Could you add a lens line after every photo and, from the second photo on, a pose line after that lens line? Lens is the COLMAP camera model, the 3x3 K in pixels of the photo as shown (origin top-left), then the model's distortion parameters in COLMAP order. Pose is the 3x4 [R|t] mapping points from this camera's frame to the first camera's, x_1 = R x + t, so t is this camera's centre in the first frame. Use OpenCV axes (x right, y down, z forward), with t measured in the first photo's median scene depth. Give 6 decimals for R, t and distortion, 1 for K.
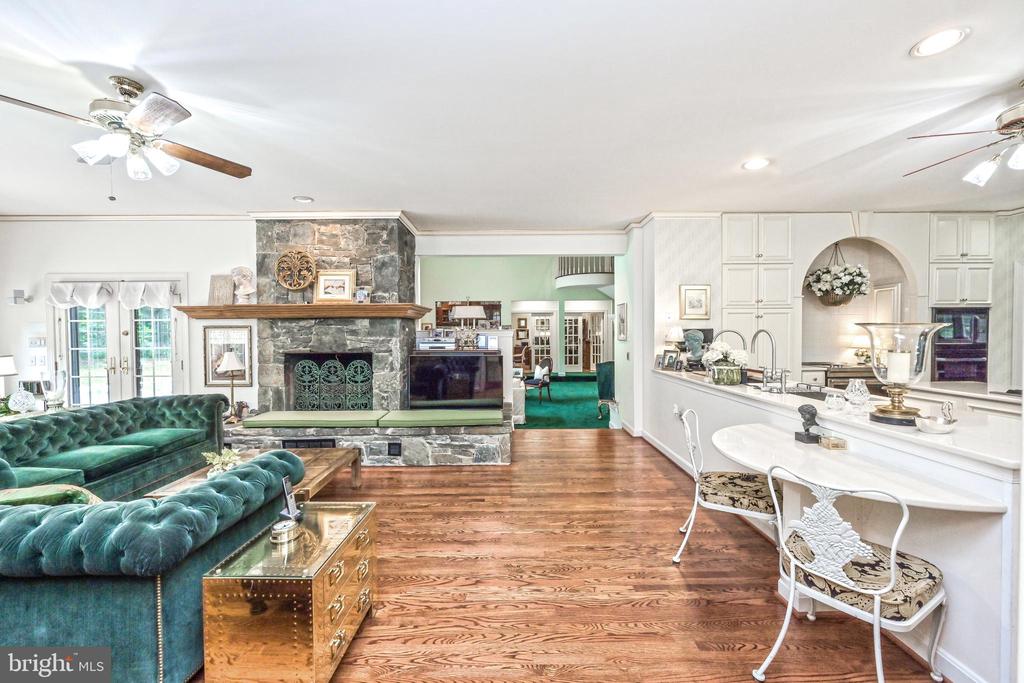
lens RADIAL K [[402.0, 0, 513.4], [0, 402.0, 341.0], [0, 0, 1]] dist [-0.001514, -0.000199]
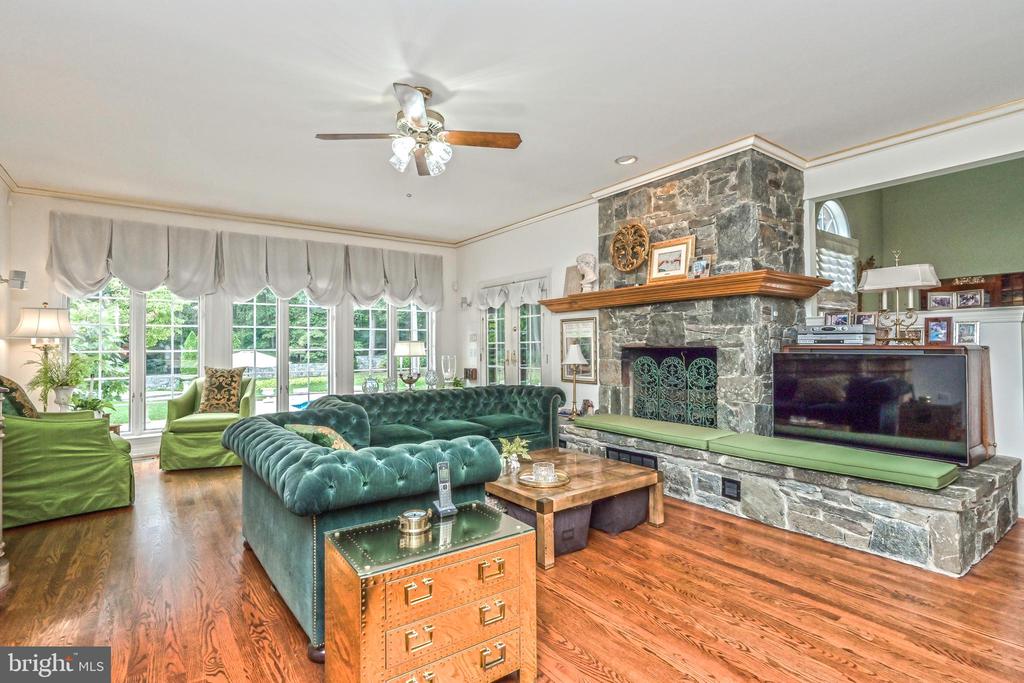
lens RADIAL K [[495.9, 0, 511.3], [0, 495.9, 334.8], [0, 0, 1]] dist [0.000376, 0.000529]
pose [[0.585425, -0.015976, -0.810569, 0.148027], [-0.012959, 0.999494, -0.029059, 0.038069], [0.810623, 0.027516, 0.584921, 0.194767]]
